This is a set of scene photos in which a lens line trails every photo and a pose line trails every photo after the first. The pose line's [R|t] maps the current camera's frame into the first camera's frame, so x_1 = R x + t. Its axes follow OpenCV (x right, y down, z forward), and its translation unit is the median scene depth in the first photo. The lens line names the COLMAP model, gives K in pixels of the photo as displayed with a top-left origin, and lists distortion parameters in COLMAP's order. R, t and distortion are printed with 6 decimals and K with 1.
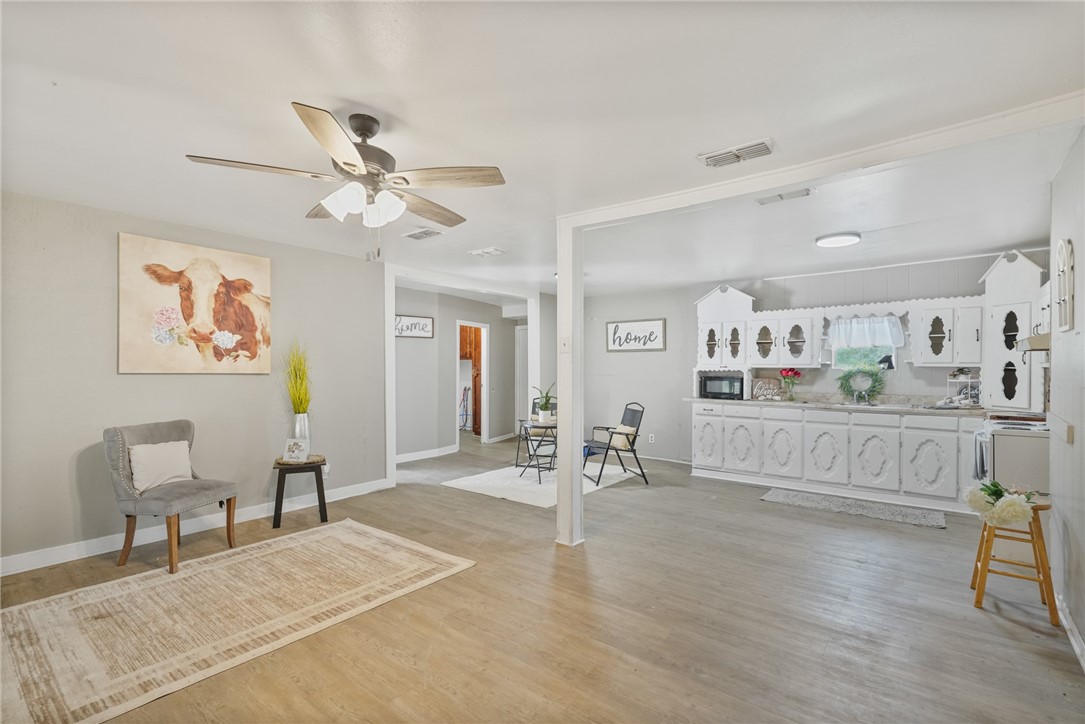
lens RADIAL K [[492.6, 0, 545.2], [0, 492.6, 368.6], [0, 0, 1]] dist [-0.000946, 0.000172]
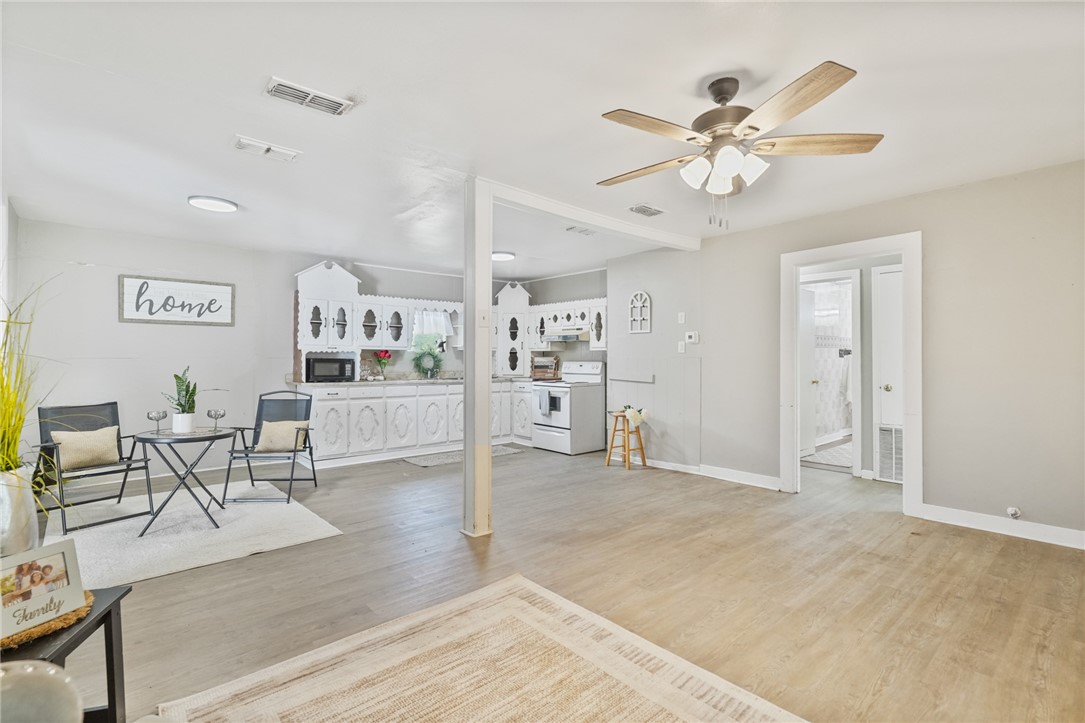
lens RADIAL K [[507.3, 0, 544.8], [0, 507.3, 355.1], [0, 0, 1]] dist [0.001453, 0.000263]
pose [[0.168631, 0.007573, 0.985650, -0.567912], [-0.000724, 0.999971, -0.007559, 0.018572], [-0.985679, 0.000561, 0.168632, 0.471210]]
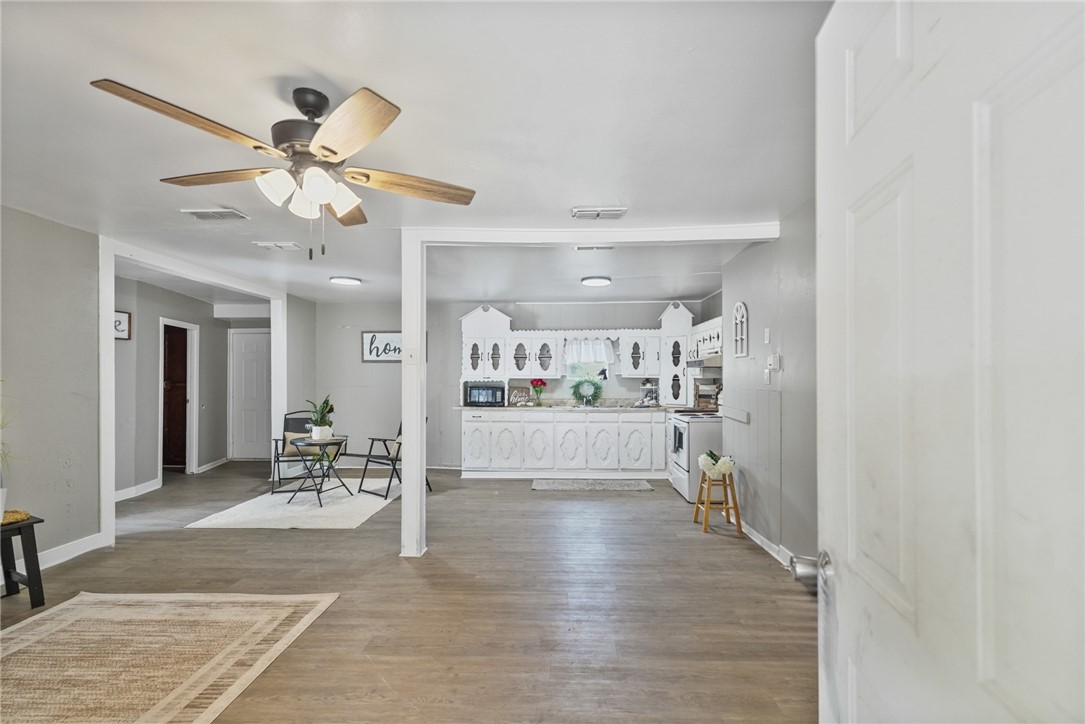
lens RADIAL K [[494.6, 0, 543.6], [0, 494.6, 372.2], [0, 0, 1]] dist [0.000682, 0.000703]
pose [[0.800954, 0.006113, 0.598695, -0.224414], [0.002279, 0.999910, -0.013257, -0.001101], [-0.598722, 0.011983, 0.800867, 0.022253]]
